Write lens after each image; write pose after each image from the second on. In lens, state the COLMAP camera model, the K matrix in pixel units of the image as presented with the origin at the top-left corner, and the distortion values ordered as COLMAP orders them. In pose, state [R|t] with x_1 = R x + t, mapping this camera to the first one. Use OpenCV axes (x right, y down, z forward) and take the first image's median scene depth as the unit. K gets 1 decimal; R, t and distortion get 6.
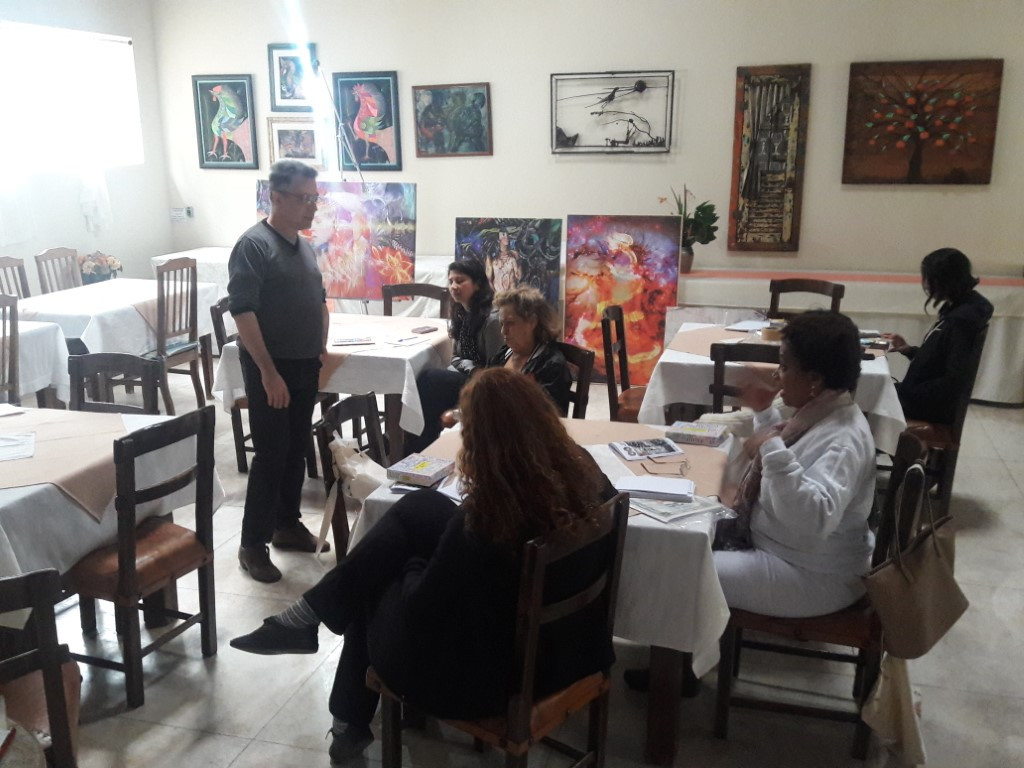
lens RADIAL K [[1026.8, 0, 506.0], [0, 1026.8, 400.7], [0, 0, 1]] dist [0.244002, -0.620830]
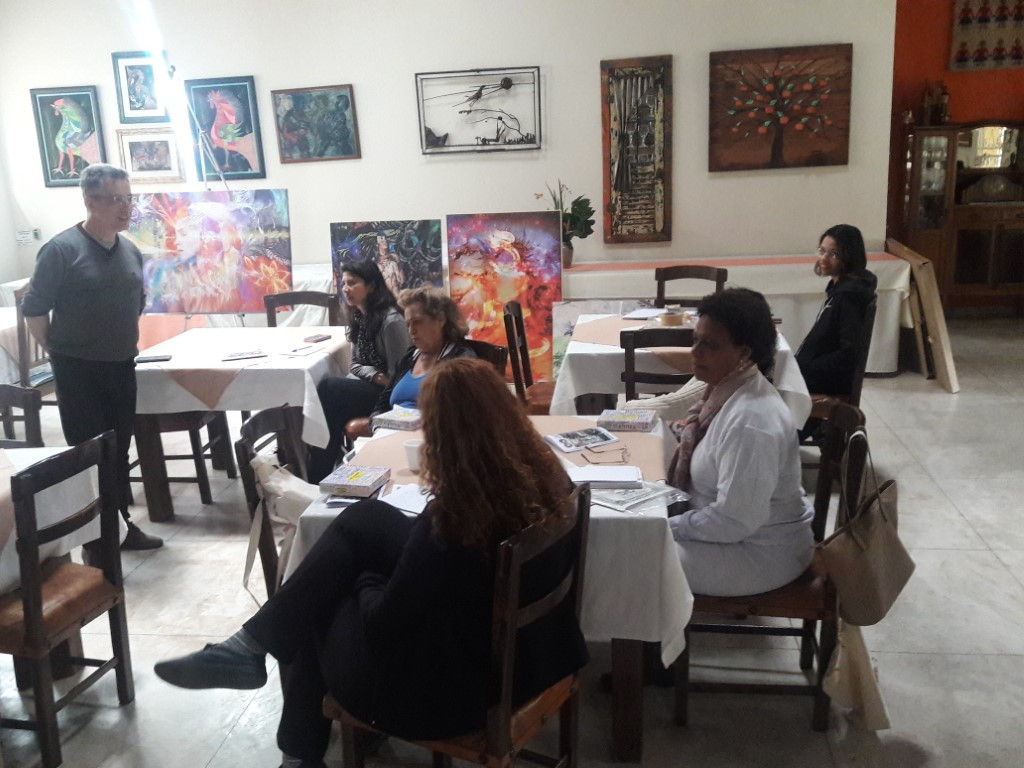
lens RADIAL K [[1026.8, 0, 506.0], [0, 1026.8, 400.7], [0, 0, 1]] dist [0.244002, -0.620830]
pose [[0.988396, -0.075560, 0.131772, -0.027639], [0.076495, 0.997068, -0.002043, 0.003005], [-0.131231, 0.012100, 0.991278, 0.018810]]
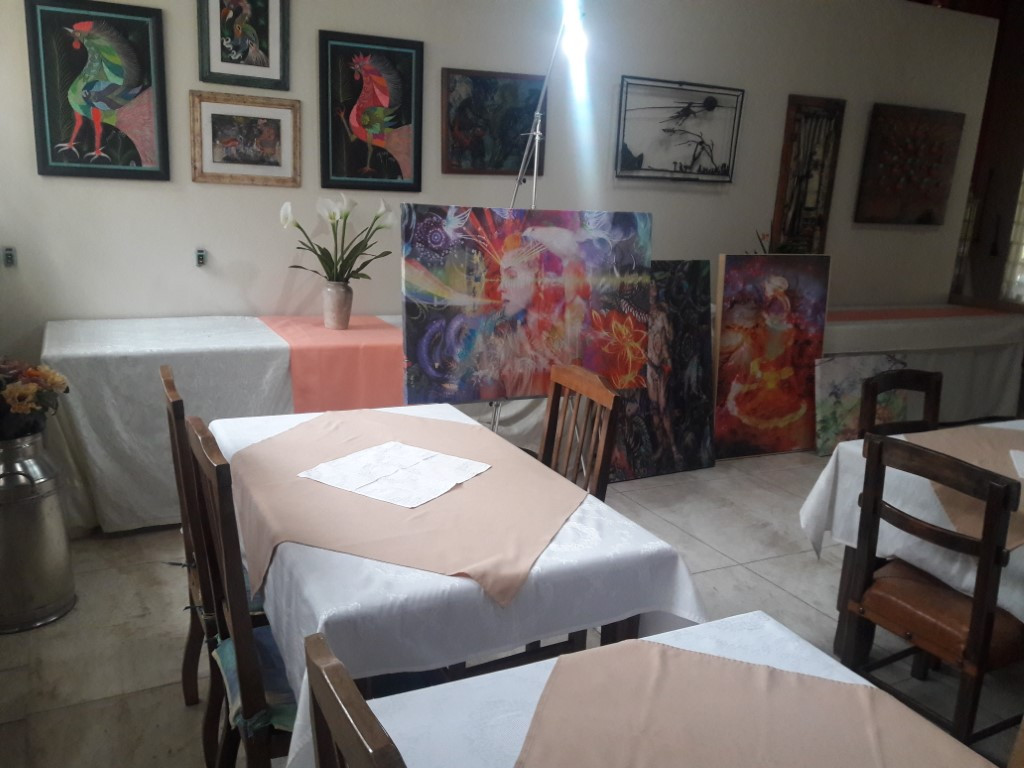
lens RADIAL K [[850.8, 0, 512.0], [0, 850.8, 384.0], [0, 0, 1]] dist [0.120796, -0.241093]
pose [[0.714325, -0.119494, 0.689537, -0.526625], [0.121528, 0.991525, 0.045929, -0.133273], [-0.689182, 0.050990, 0.722792, 0.650308]]
